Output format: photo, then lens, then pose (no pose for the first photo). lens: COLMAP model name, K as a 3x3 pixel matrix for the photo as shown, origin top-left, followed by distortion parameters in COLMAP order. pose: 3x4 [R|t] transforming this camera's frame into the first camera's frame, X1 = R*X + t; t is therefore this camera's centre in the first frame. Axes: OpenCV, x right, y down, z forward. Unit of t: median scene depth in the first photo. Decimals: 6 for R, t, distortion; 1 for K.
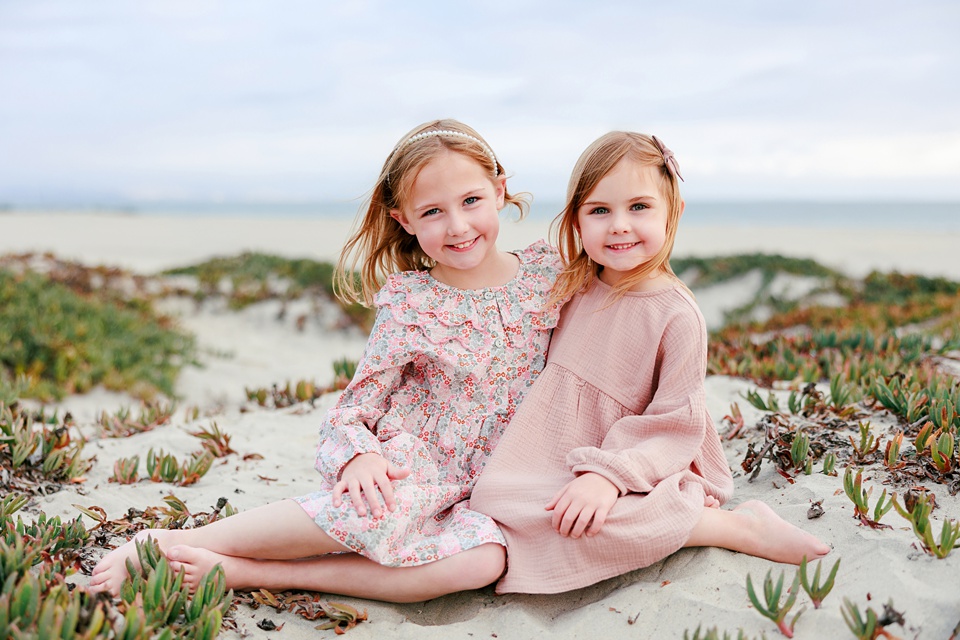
lens RADIAL K [[1224.7, 0, 481.0], [0, 1224.7, 319.2], [0, 0, 1]] dist [-0.002668, 0.000000]
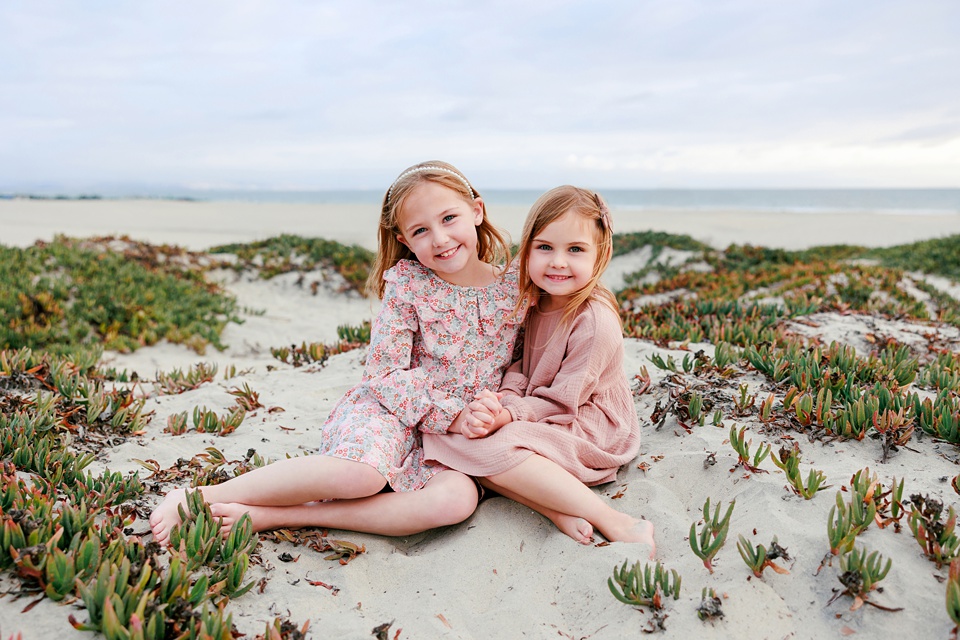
lens RADIAL K [[883.4, 0, 482.0], [0, 883.4, 317.0], [0, 0, 1]] dist [-0.008941, 0.000000]
pose [[0.999197, -0.008422, 0.039160, -0.003304], [0.006577, 0.998872, 0.047018, -0.030381], [-0.039511, -0.046723, 0.998126, 0.060705]]
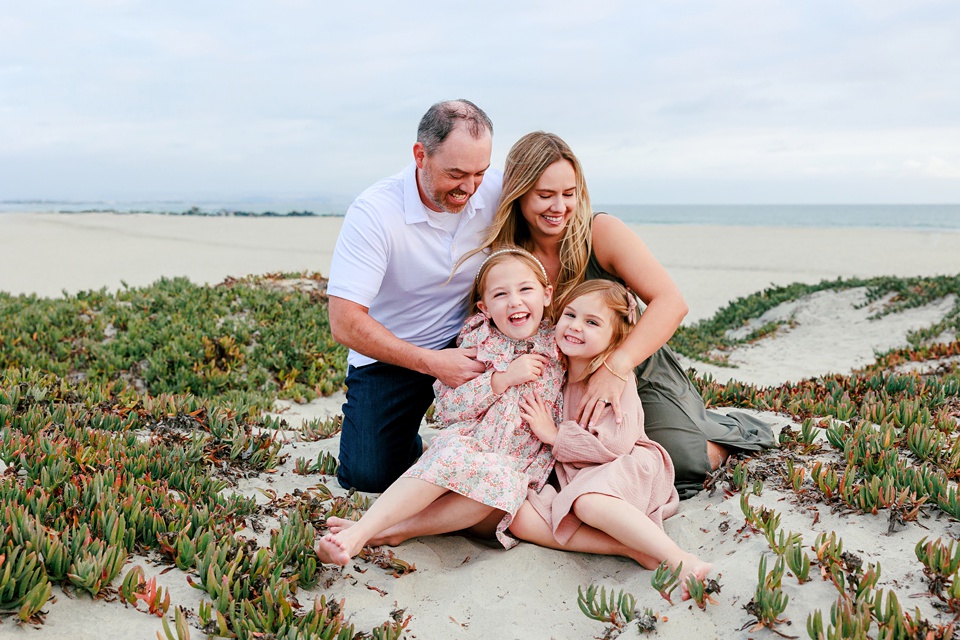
lens RADIAL K [[1170.1, 0, 477.5], [0, 1170.1, 322.4], [0, 0, 1]] dist [-0.032101, 0.000000]
pose [[0.973934, 0.021895, -0.225771, 0.229734], [-0.020598, 0.999755, 0.008099, -0.065291], [0.225893, -0.003237, 0.974147, -0.330333]]
